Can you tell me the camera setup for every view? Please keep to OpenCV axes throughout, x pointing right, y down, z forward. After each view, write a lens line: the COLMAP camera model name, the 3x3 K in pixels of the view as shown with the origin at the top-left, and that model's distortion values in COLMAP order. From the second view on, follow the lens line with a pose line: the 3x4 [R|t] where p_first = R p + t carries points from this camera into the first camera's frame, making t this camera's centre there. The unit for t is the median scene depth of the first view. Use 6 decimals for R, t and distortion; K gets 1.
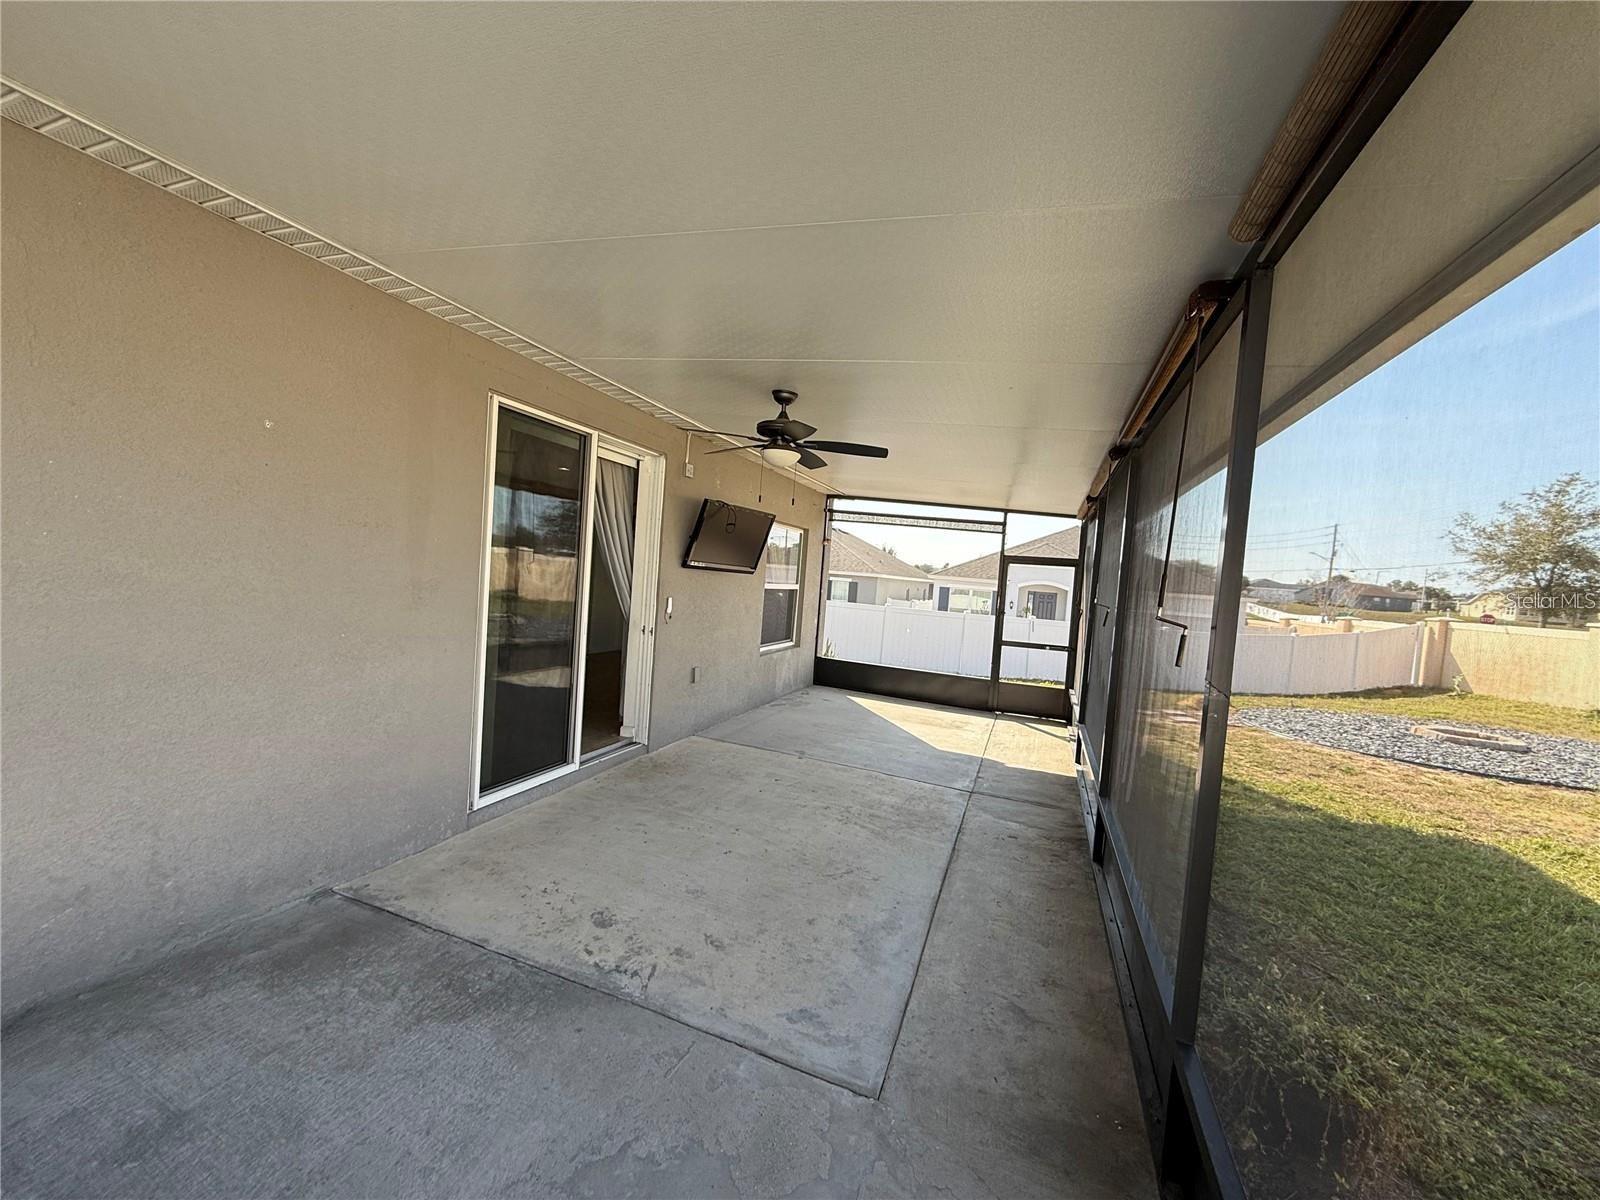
lens RADIAL K [[631.7, 0, 800.0], [0, 631.7, 600.0], [0, 0, 1]] dist [-0.010126, 0.000787]
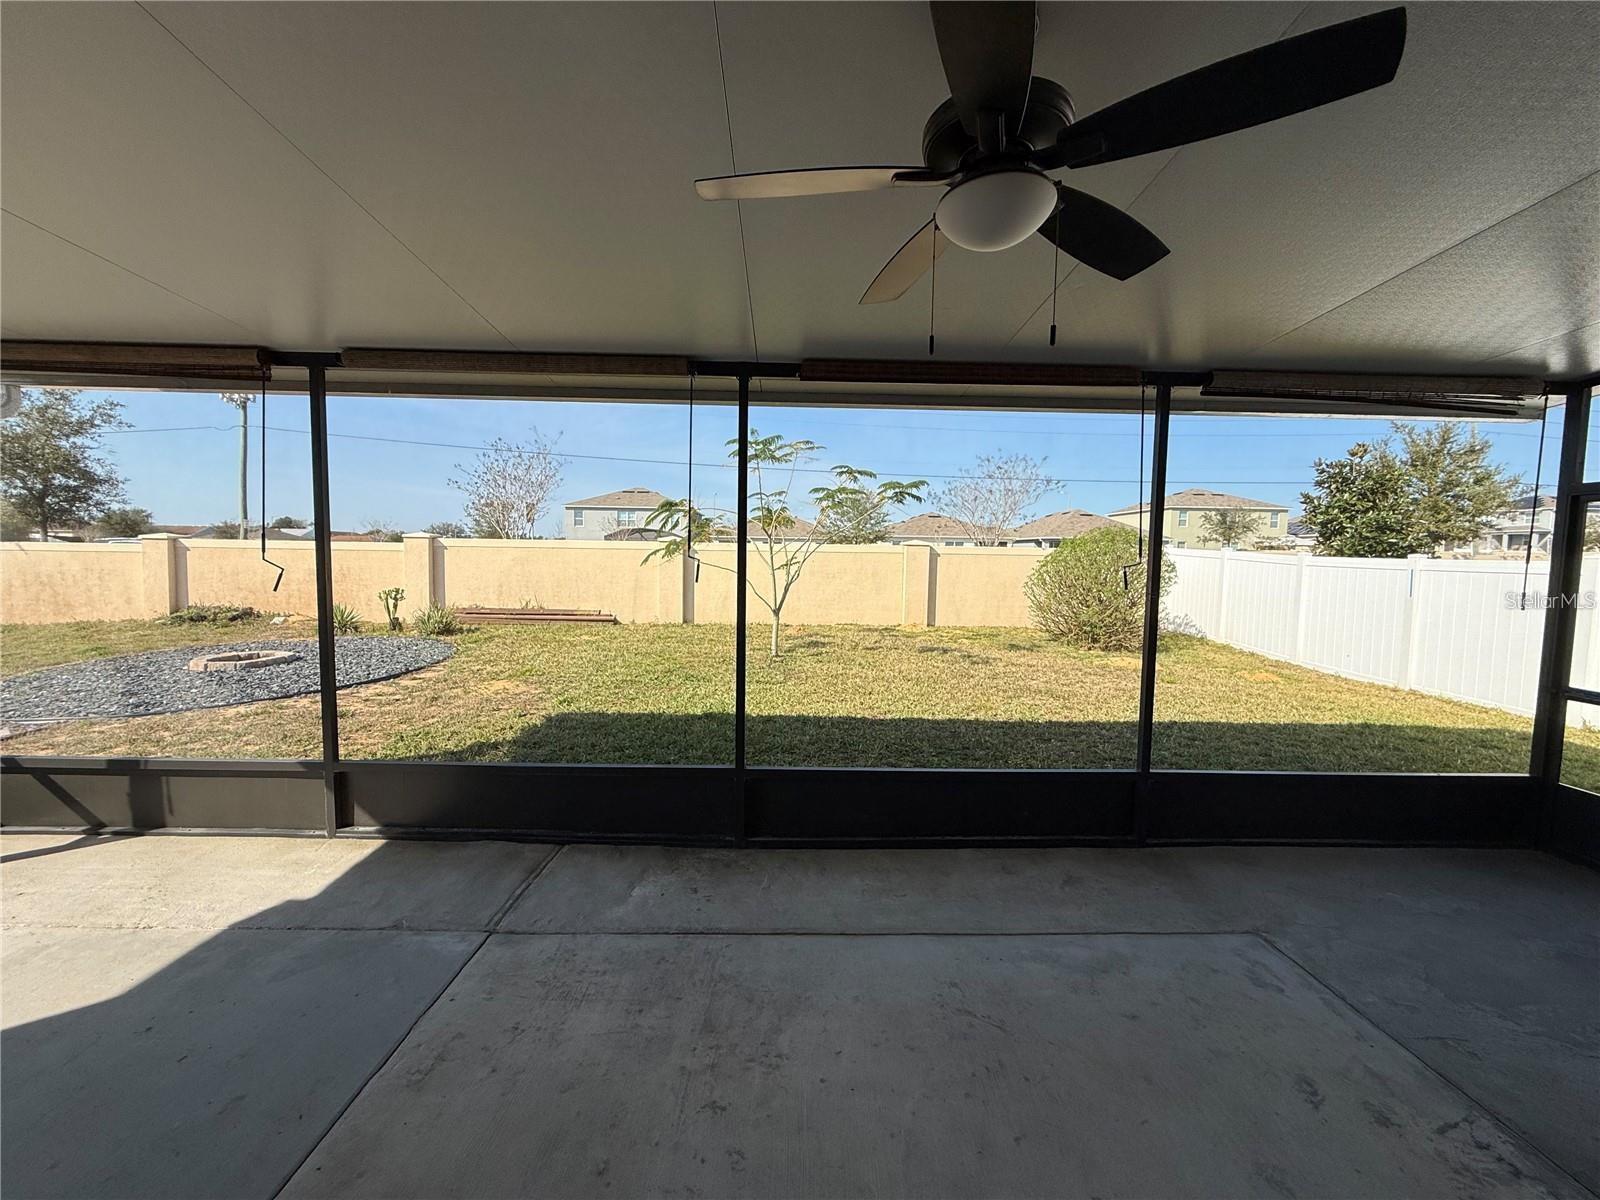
lens RADIAL K [[631.7, 0, 800.0], [0, 631.7, 600.0], [0, 0, 1]] dist [-0.010126, 0.000787]
pose [[-0.358802, -0.145443, 0.922013, -0.410068], [-0.000569, 0.987820, 0.155602, -0.076495], [-0.933413, 0.055306, -0.354515, 1.460206]]
